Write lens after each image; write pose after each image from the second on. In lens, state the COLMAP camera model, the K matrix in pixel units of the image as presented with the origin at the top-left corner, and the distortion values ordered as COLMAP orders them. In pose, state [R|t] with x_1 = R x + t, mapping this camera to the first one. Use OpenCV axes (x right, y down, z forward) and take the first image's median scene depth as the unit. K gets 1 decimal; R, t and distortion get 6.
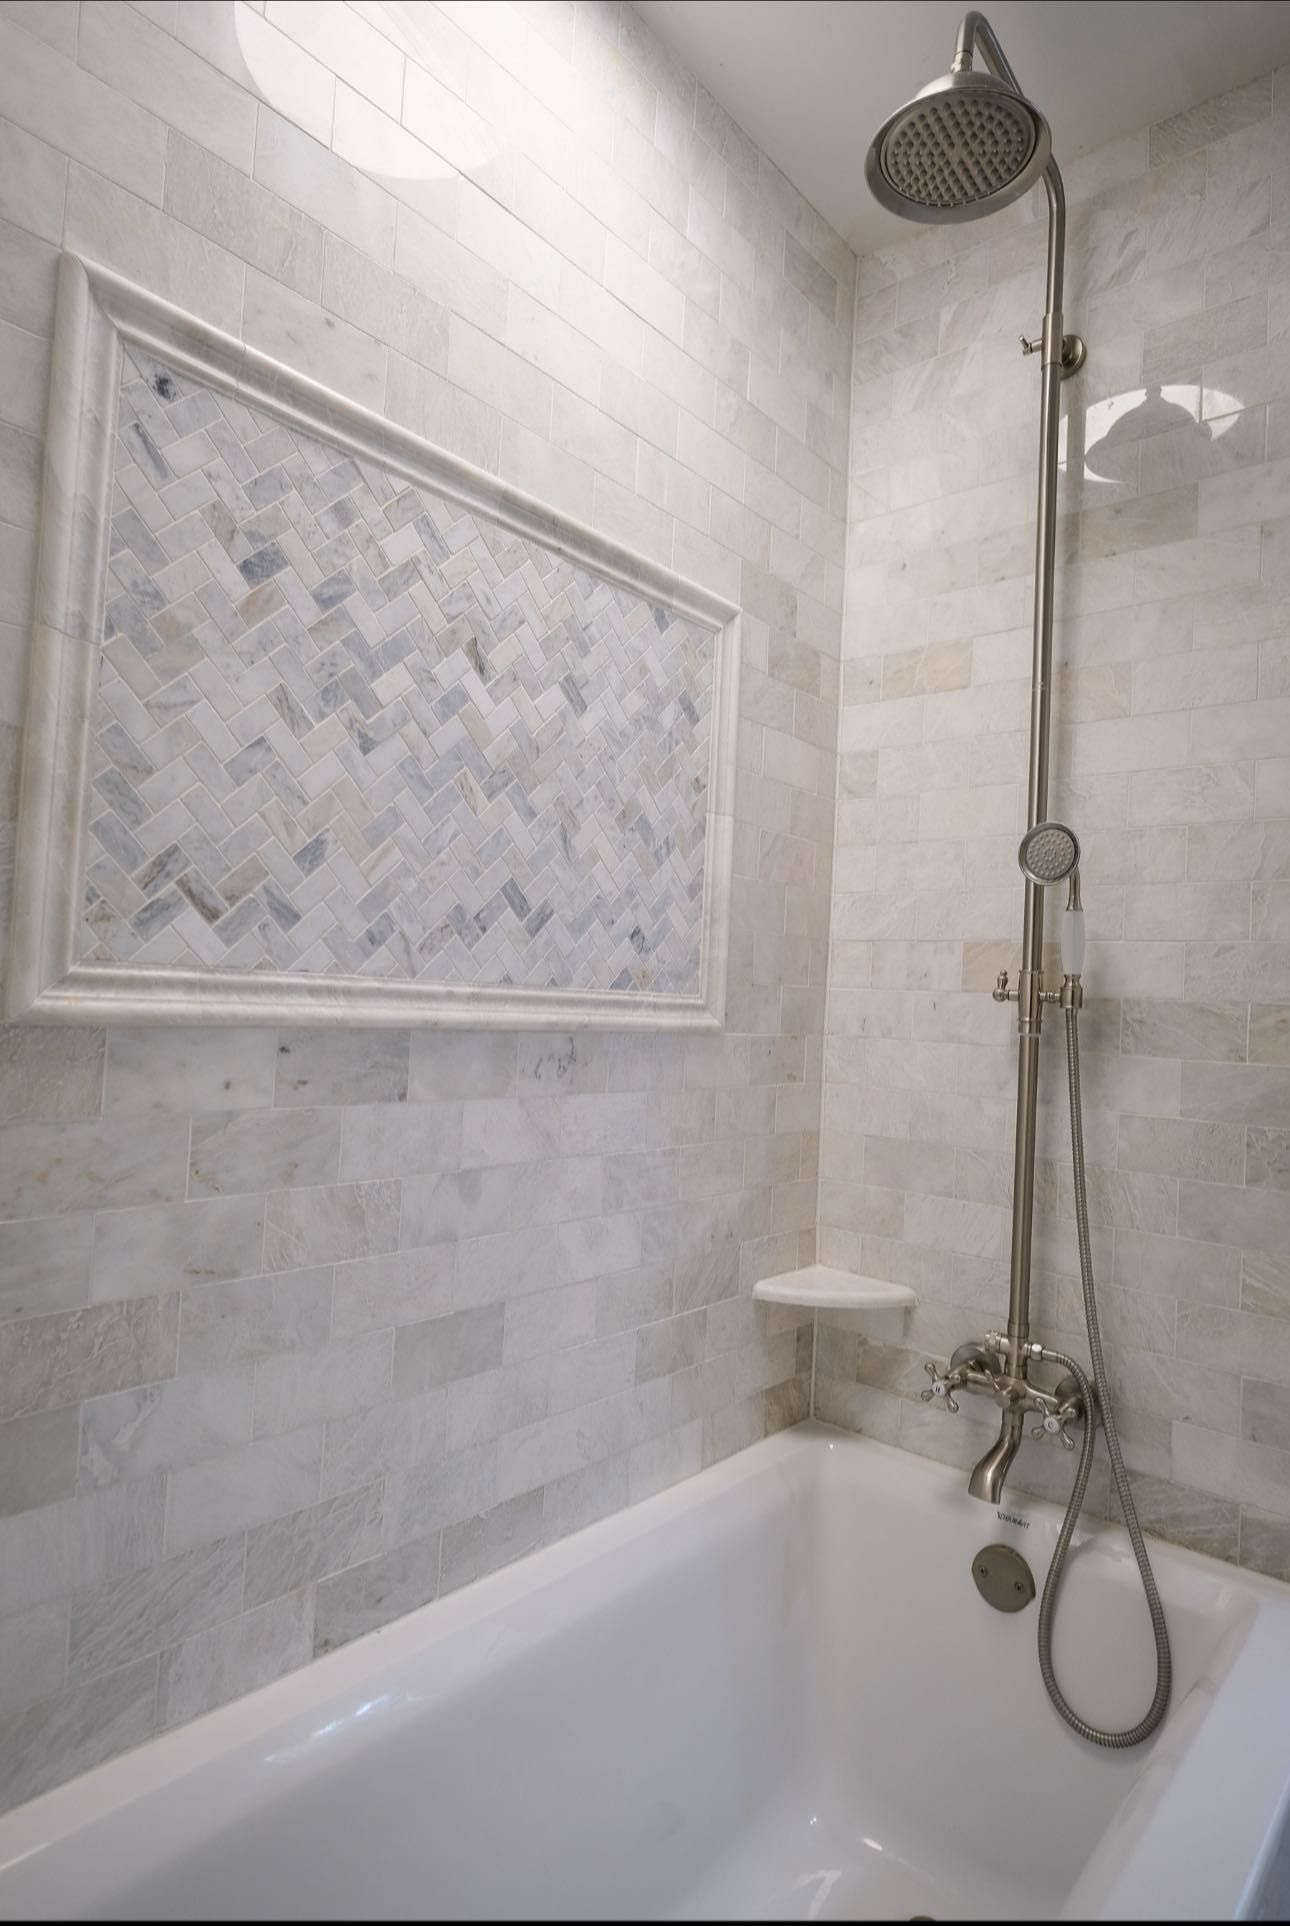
lens RADIAL K [[1029.1, 0, 645.0], [0, 1029.1, 963.0], [0, 0, 1]] dist [0.000304, 0.002423]
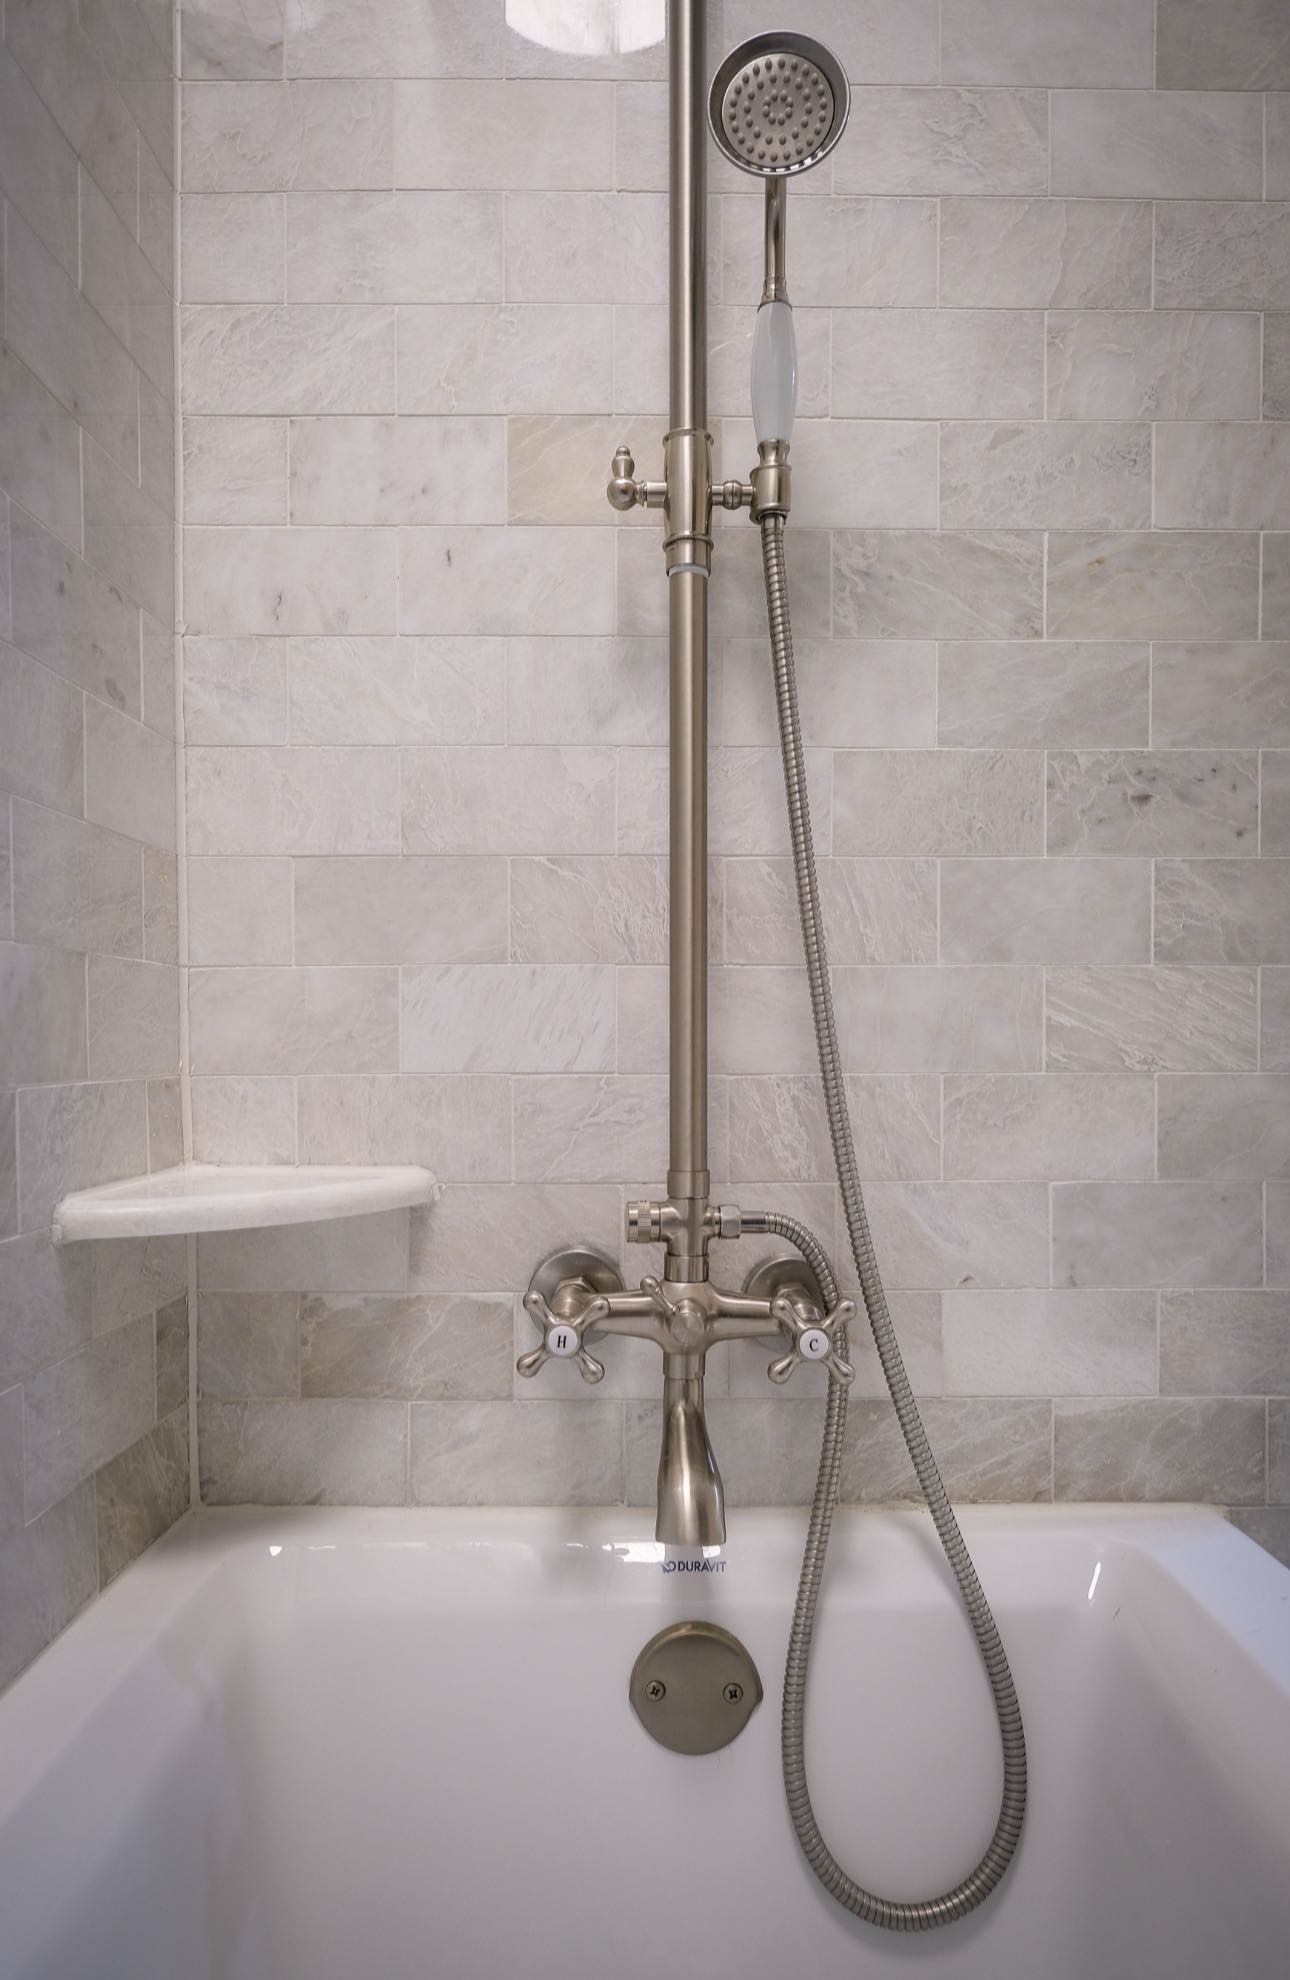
lens RADIAL K [[1114.6, 0, 645.2], [0, 1114.6, 1076.9], [0, 0, 1]] dist [-0.001011, 0.000039]
pose [[0.749104, -0.063422, 0.659409, 0.004820], [0.008651, 0.996258, 0.085992, 0.282513], [-0.662396, -0.058712, 0.746850, 0.679170]]
